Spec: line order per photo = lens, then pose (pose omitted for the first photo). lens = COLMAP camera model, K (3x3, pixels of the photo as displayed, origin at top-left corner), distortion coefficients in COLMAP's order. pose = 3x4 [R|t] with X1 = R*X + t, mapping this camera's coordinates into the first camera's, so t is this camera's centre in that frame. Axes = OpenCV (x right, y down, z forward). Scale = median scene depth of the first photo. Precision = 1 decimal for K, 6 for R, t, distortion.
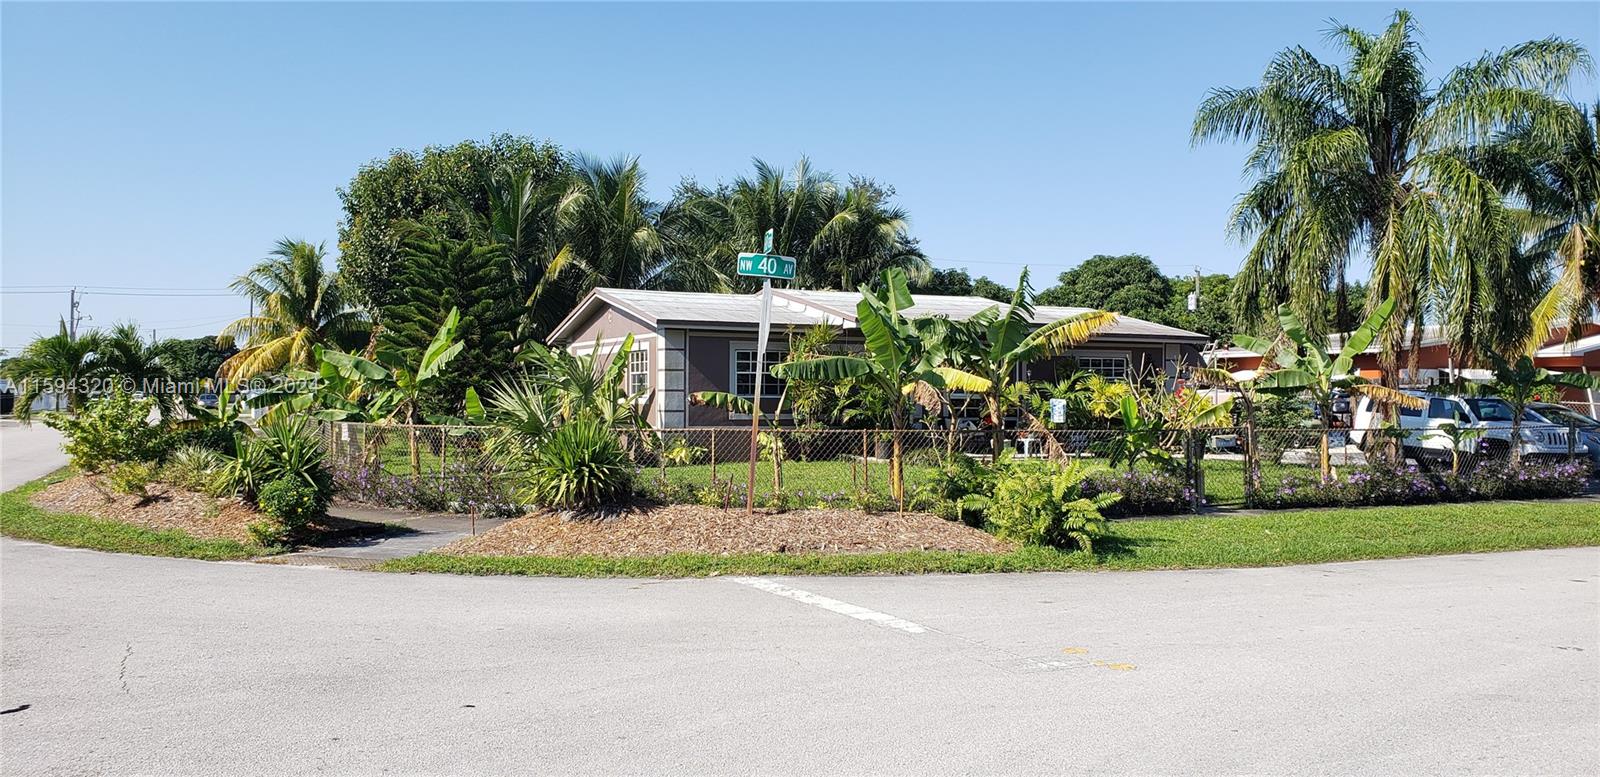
lens RADIAL K [[1170.5, 0, 800.0], [0, 1170.5, 388.5], [0, 0, 1]] dist [0.139470, -0.258239]
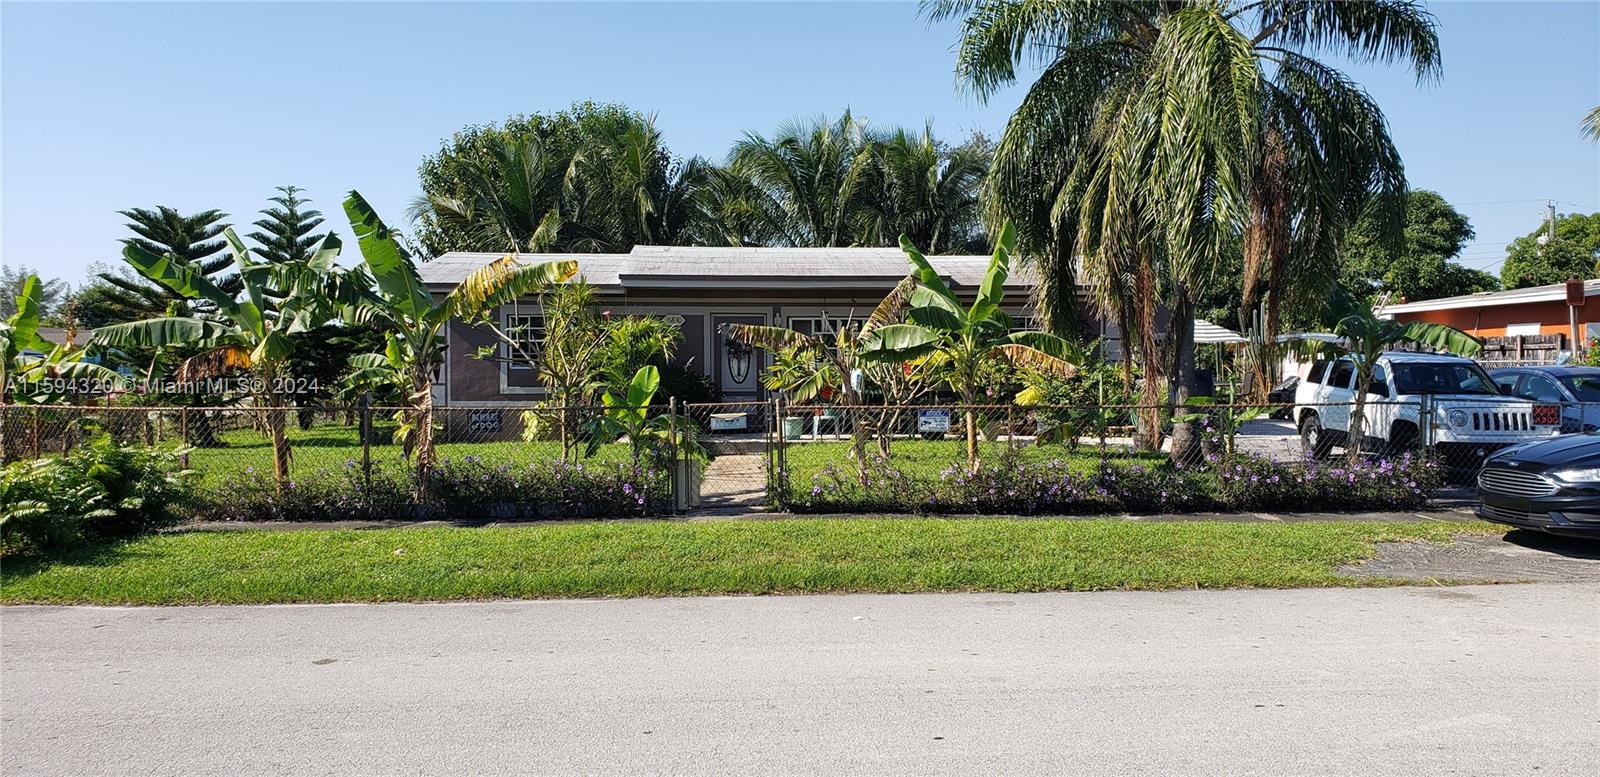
lens RADIAL K [[1170.5, 0, 800.0], [0, 1170.5, 388.5], [0, 0, 1]] dist [0.139470, -0.258239]
pose [[0.947845, 0.001740, -0.318726, 0.484091], [0.006606, 0.999663, 0.025102, 0.004630], [0.318662, -0.025898, 0.947515, 0.245379]]
